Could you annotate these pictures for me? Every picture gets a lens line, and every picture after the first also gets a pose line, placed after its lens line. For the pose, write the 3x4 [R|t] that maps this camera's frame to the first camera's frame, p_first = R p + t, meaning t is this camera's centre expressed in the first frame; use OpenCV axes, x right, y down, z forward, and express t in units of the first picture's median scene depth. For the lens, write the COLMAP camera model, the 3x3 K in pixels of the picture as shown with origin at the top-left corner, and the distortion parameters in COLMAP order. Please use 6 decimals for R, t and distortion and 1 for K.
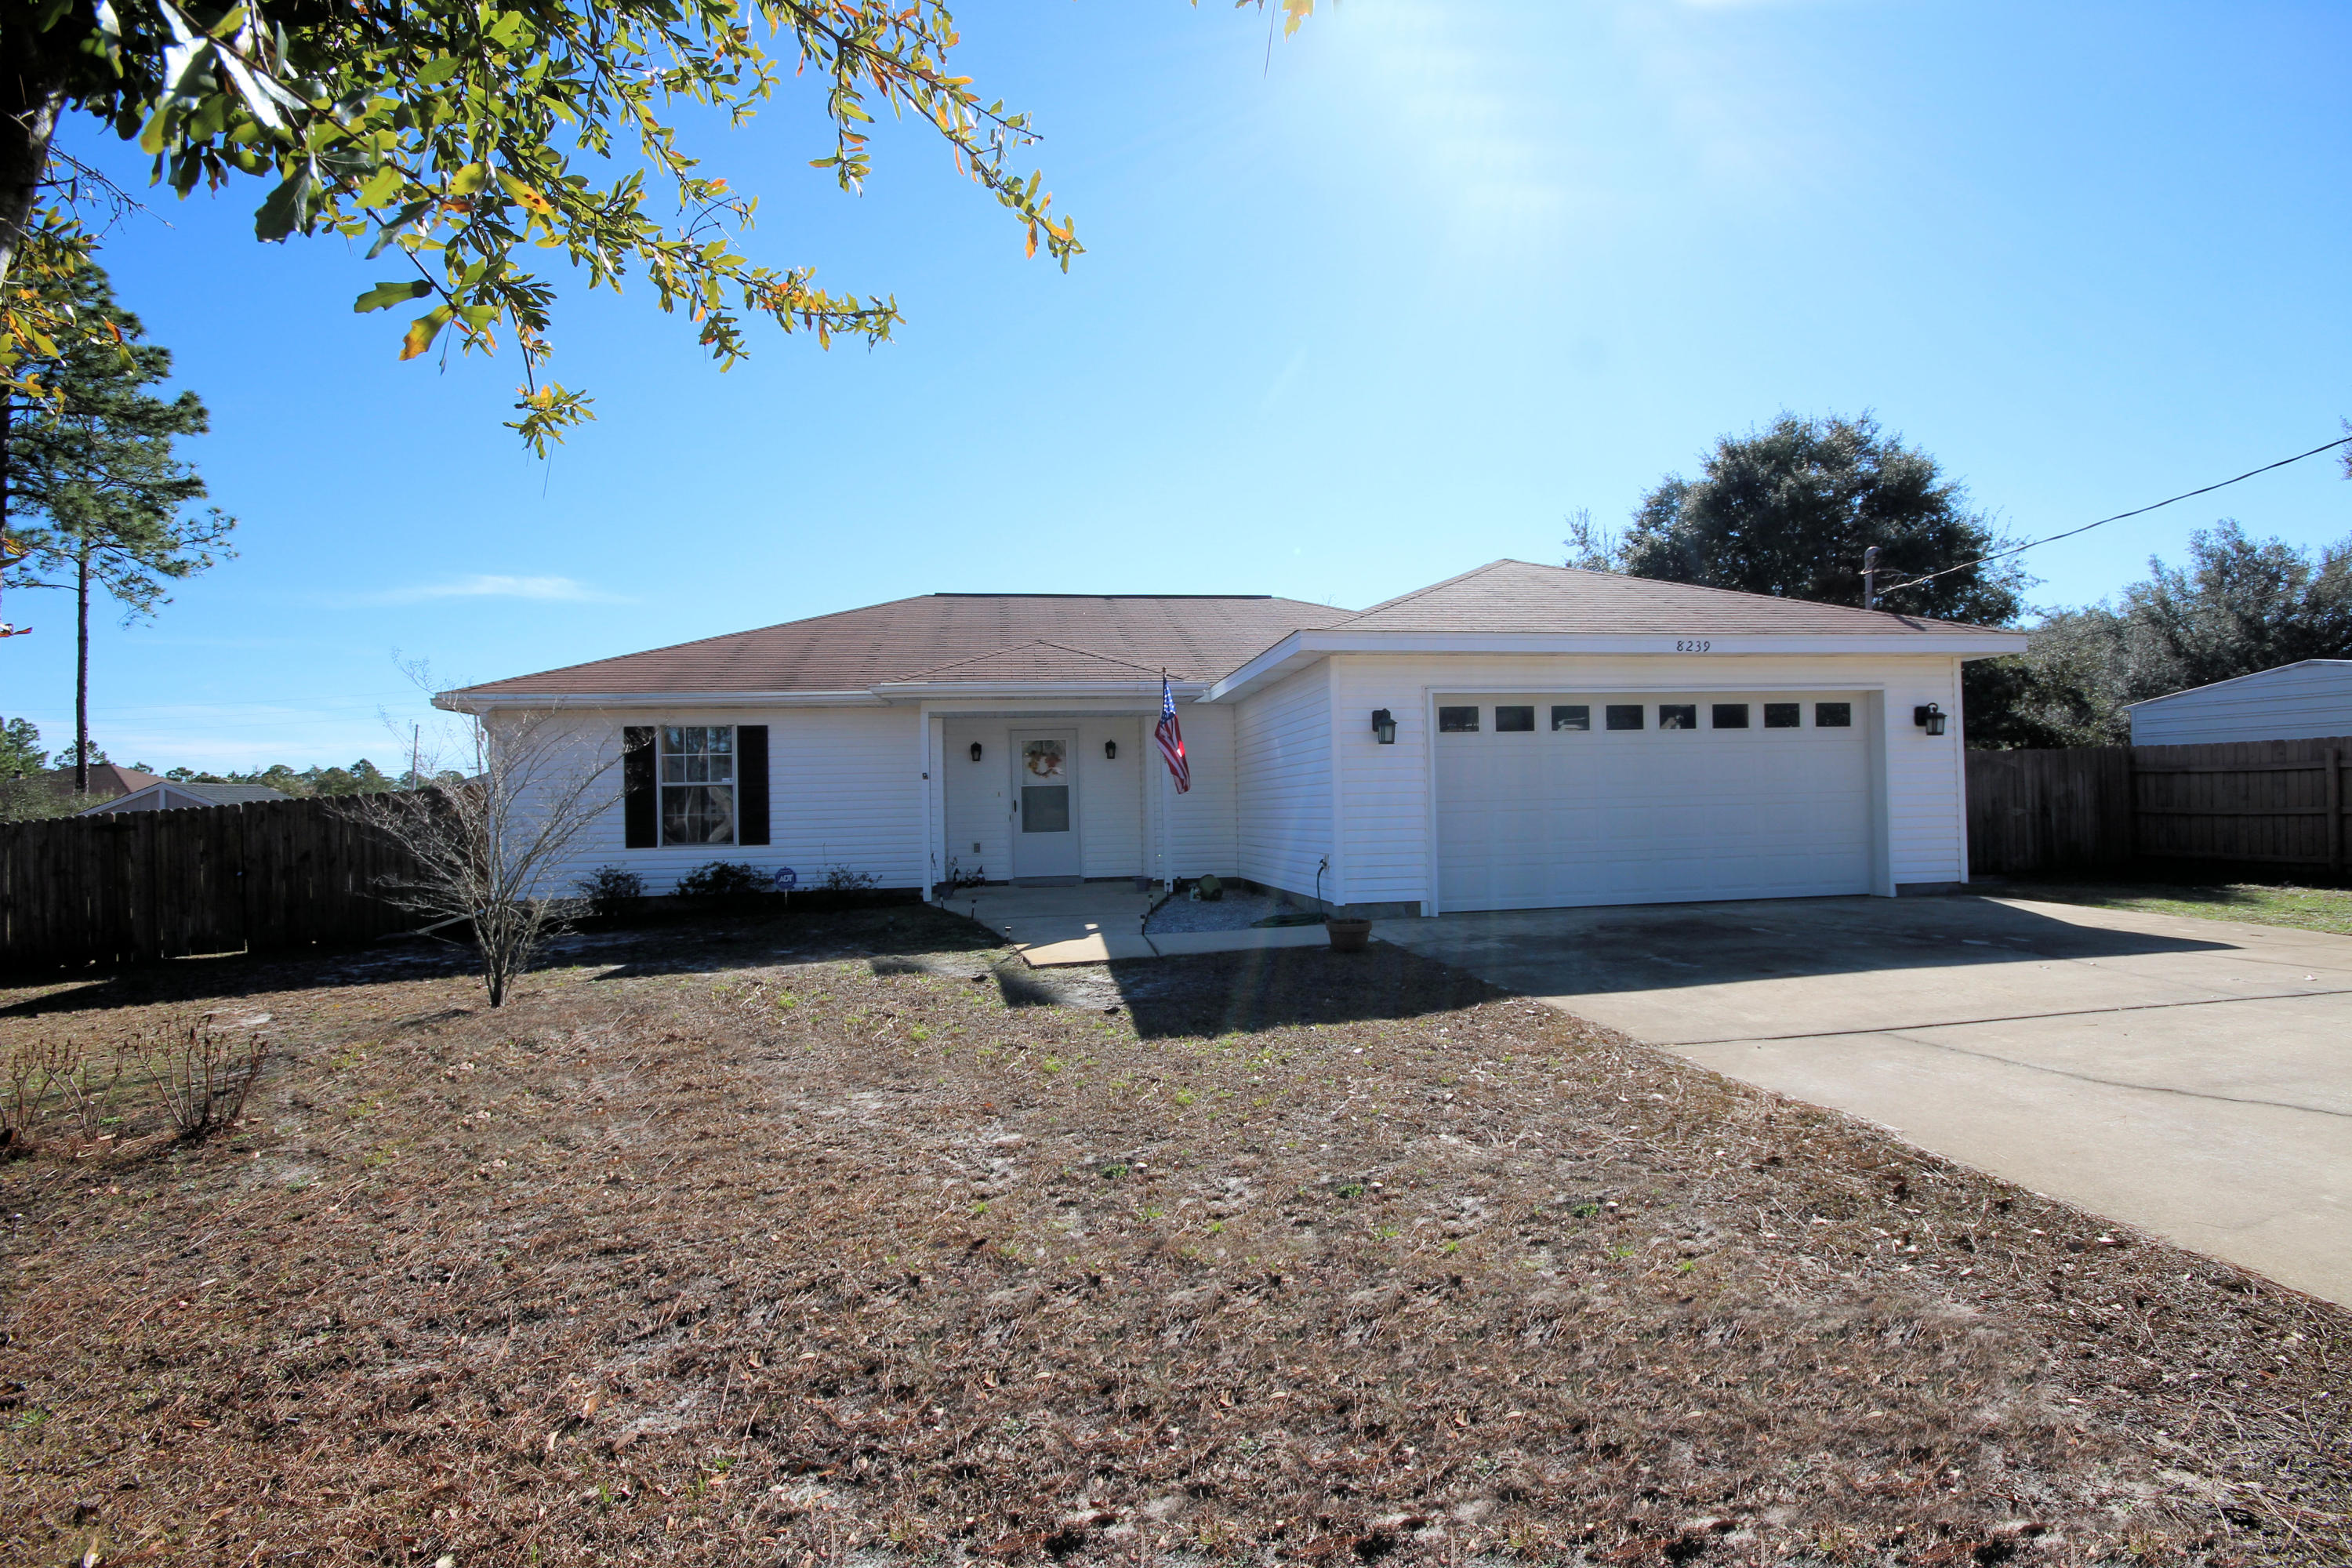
lens RADIAL K [[1080.1, 0, 1193.0], [0, 1080.1, 786.8], [0, 0, 1]] dist [0.015304, -0.013333]
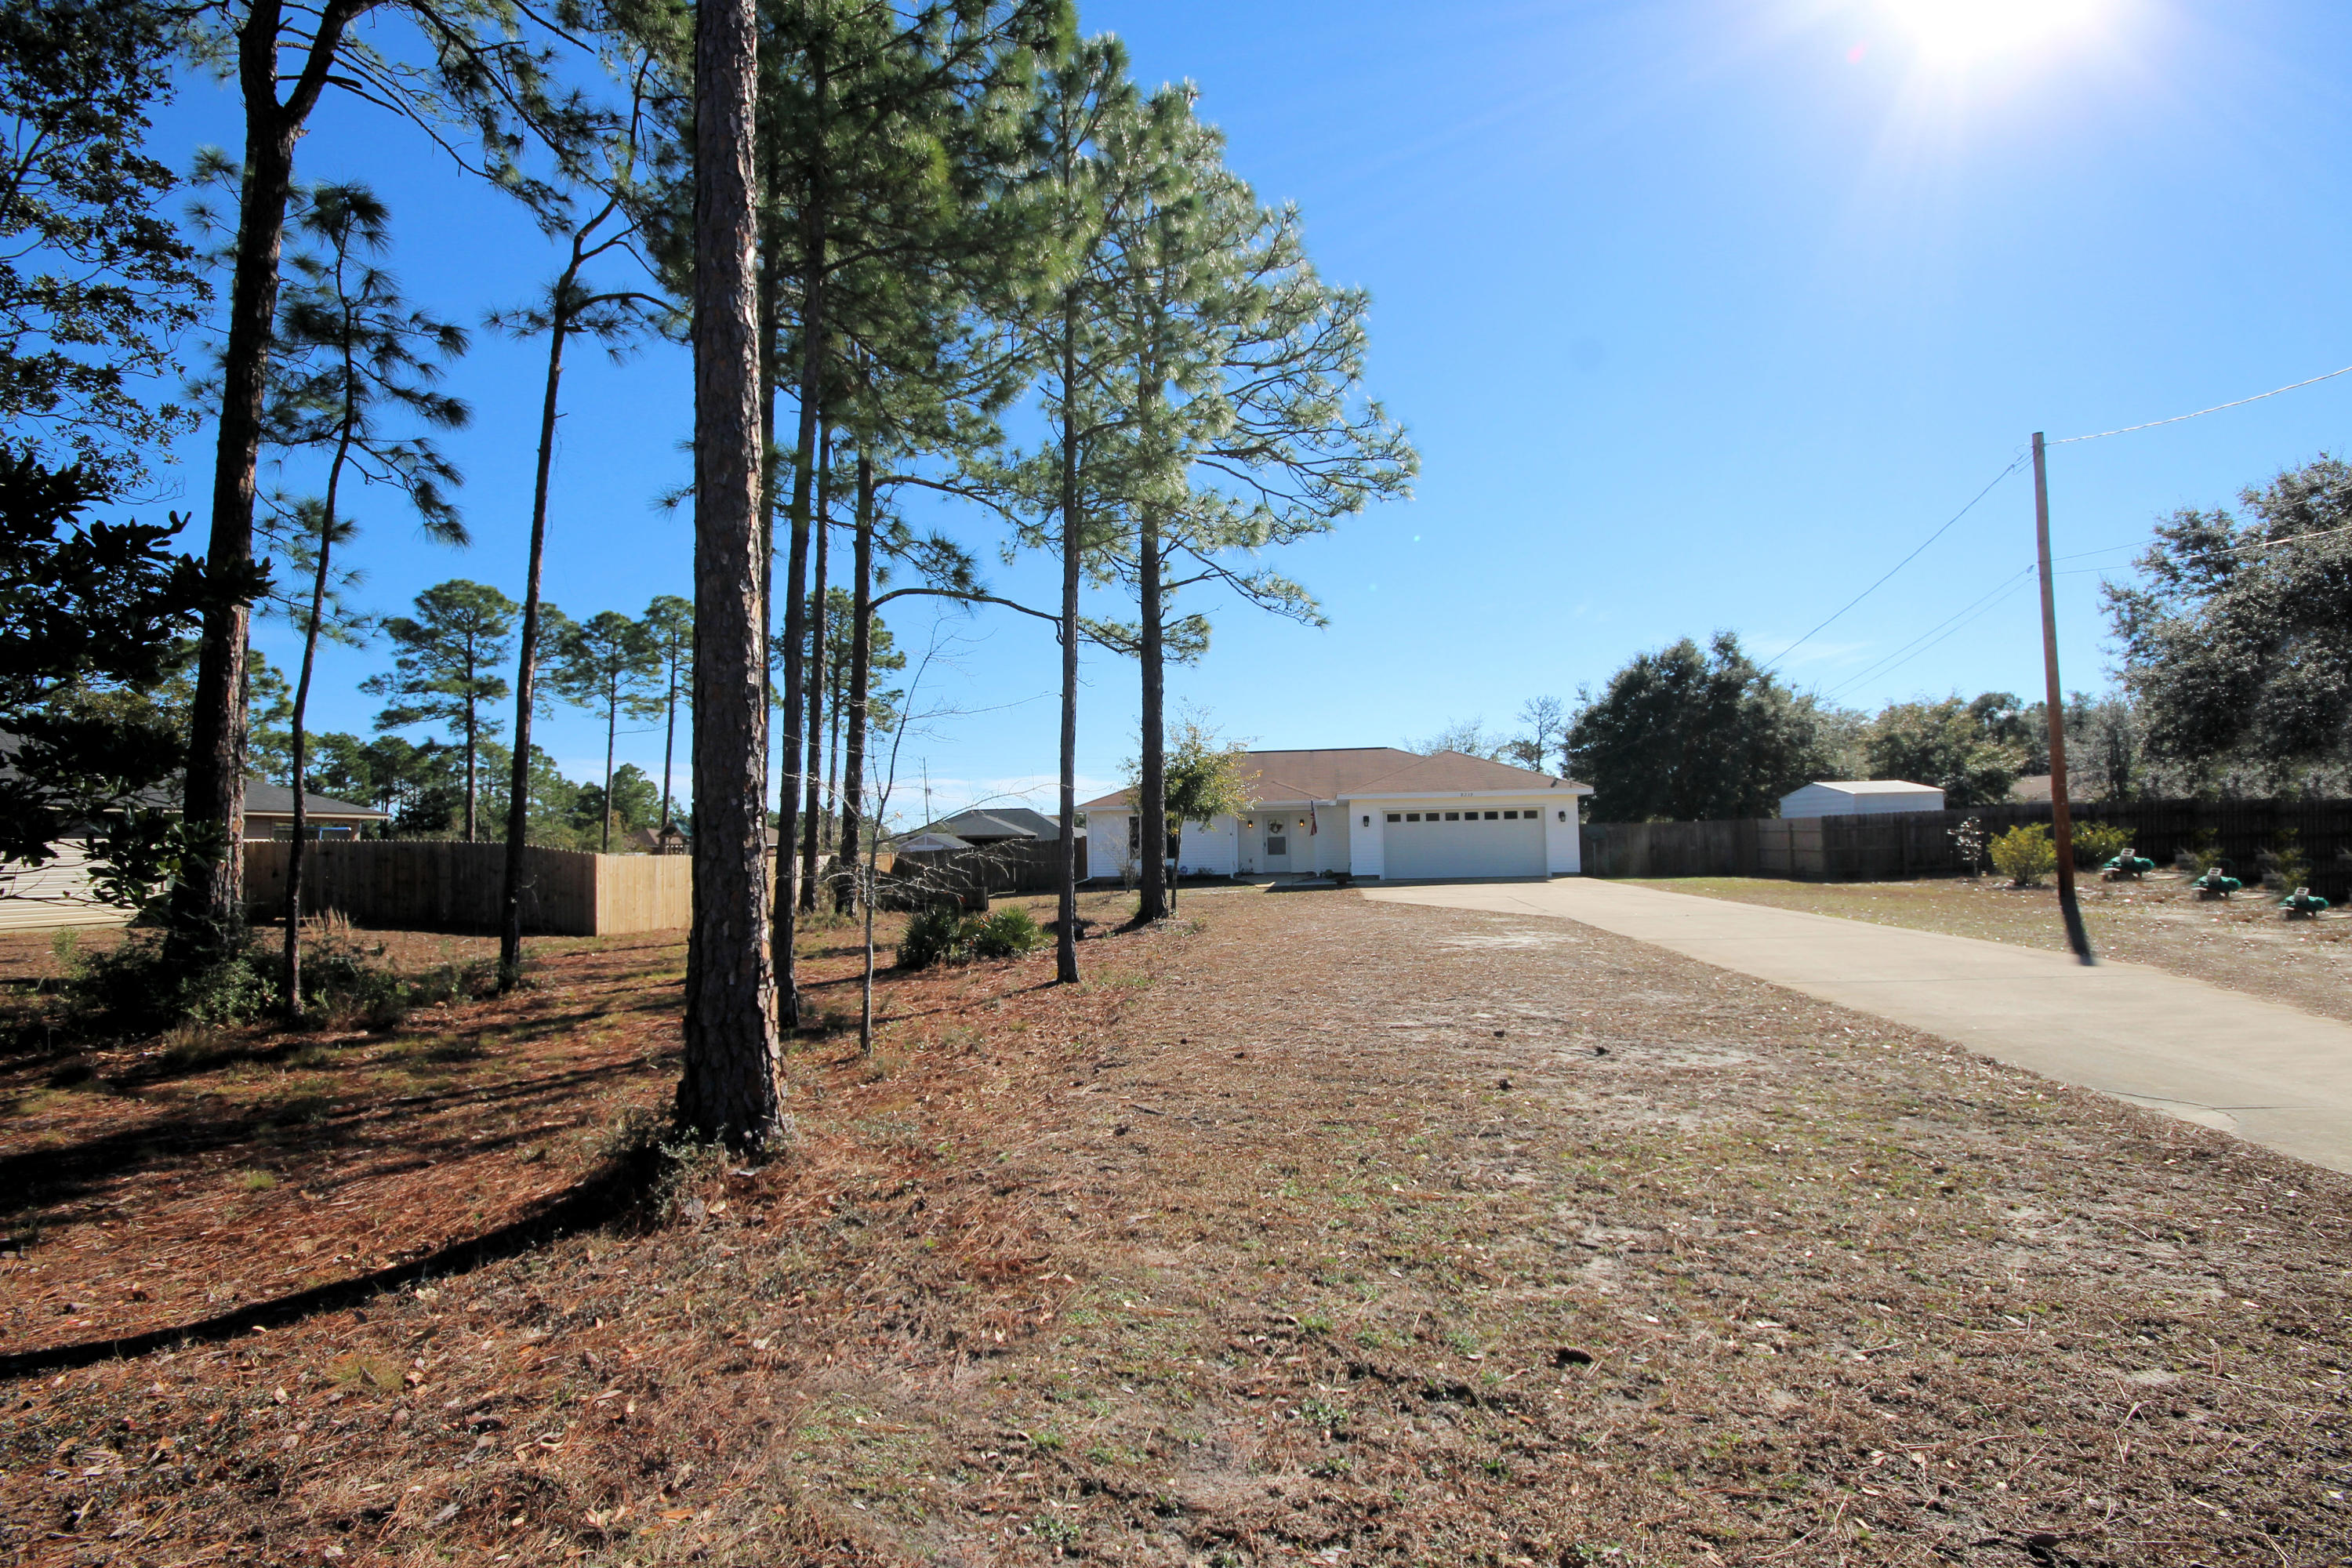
lens RADIAL K [[1080.1, 0, 1193.0], [0, 1080.1, 786.8], [0, 0, 1]] dist [0.015304, -0.013333]
pose [[0.959738, -0.012429, -0.280621, 0.441558], [0.003598, 0.999483, -0.031965, -0.042260], [0.280873, 0.029668, 0.959286, -1.700545]]
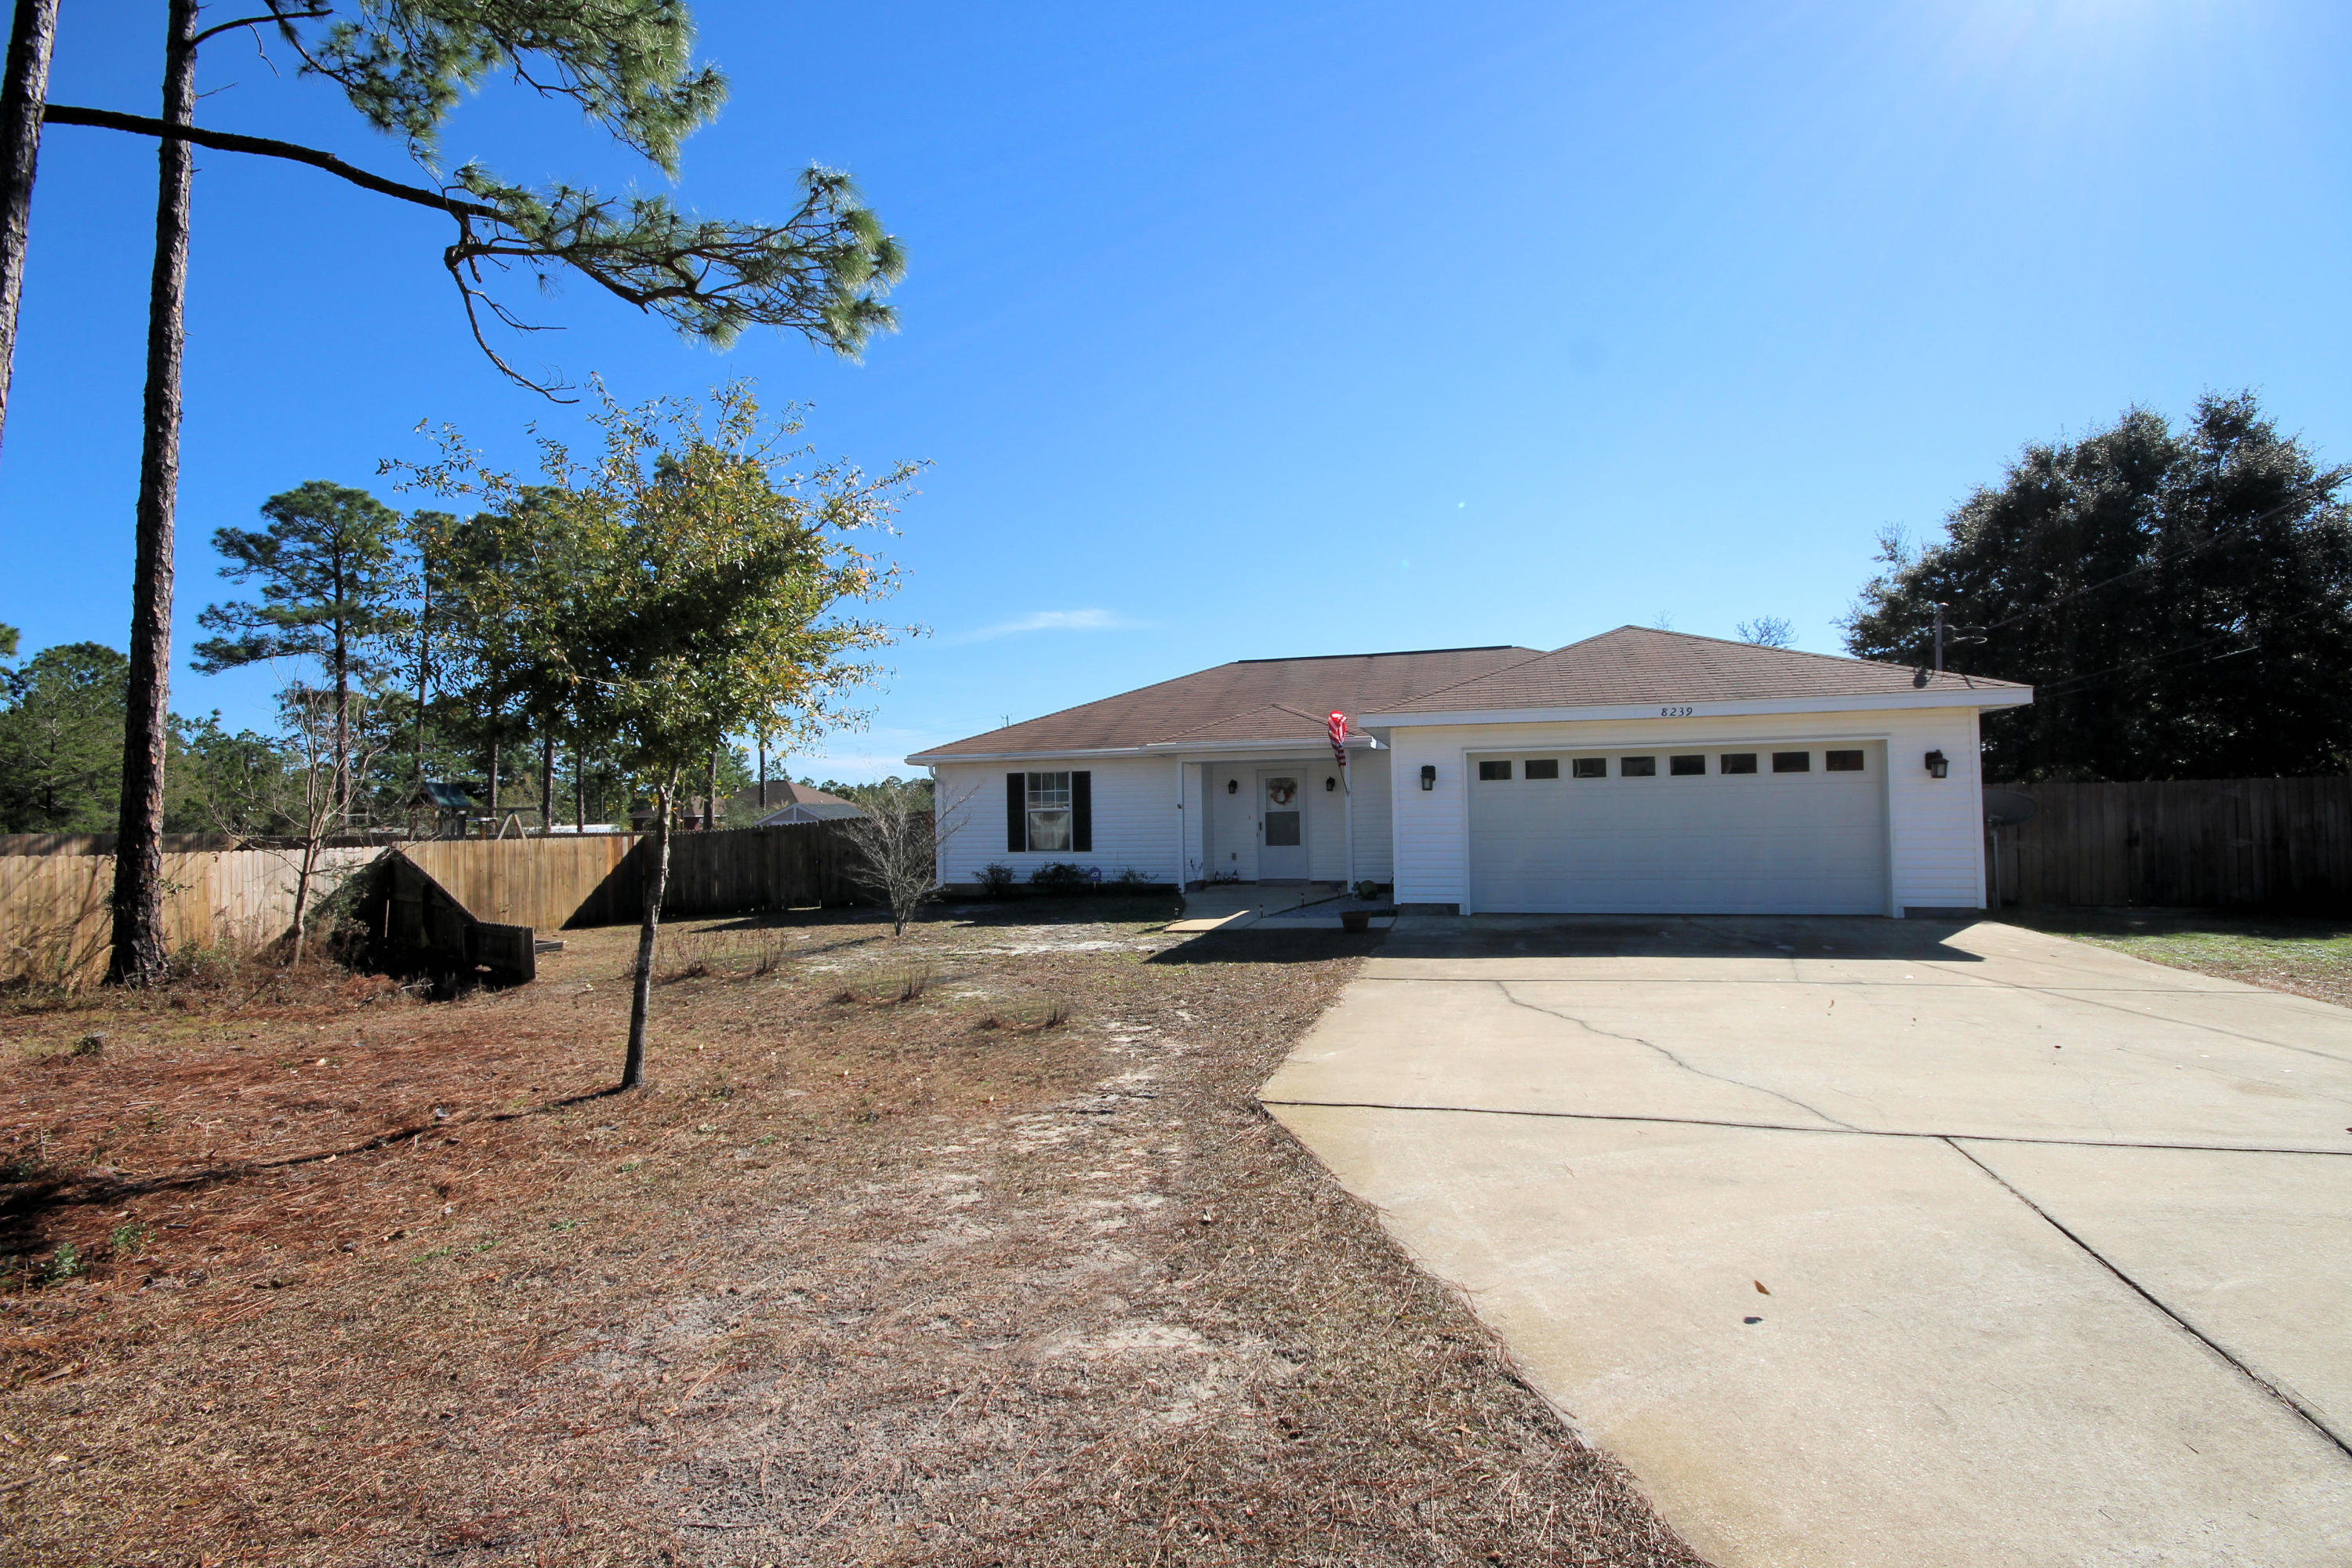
lens RADIAL K [[1080.1, 0, 1193.0], [0, 1080.1, 786.8], [0, 0, 1]] dist [0.015304, -0.013333]
pose [[0.908789, -0.004282, -0.417233, 0.361413], [0.002229, 0.999983, -0.005407, -0.027436], [0.417249, 0.003984, 0.908783, -0.296875]]
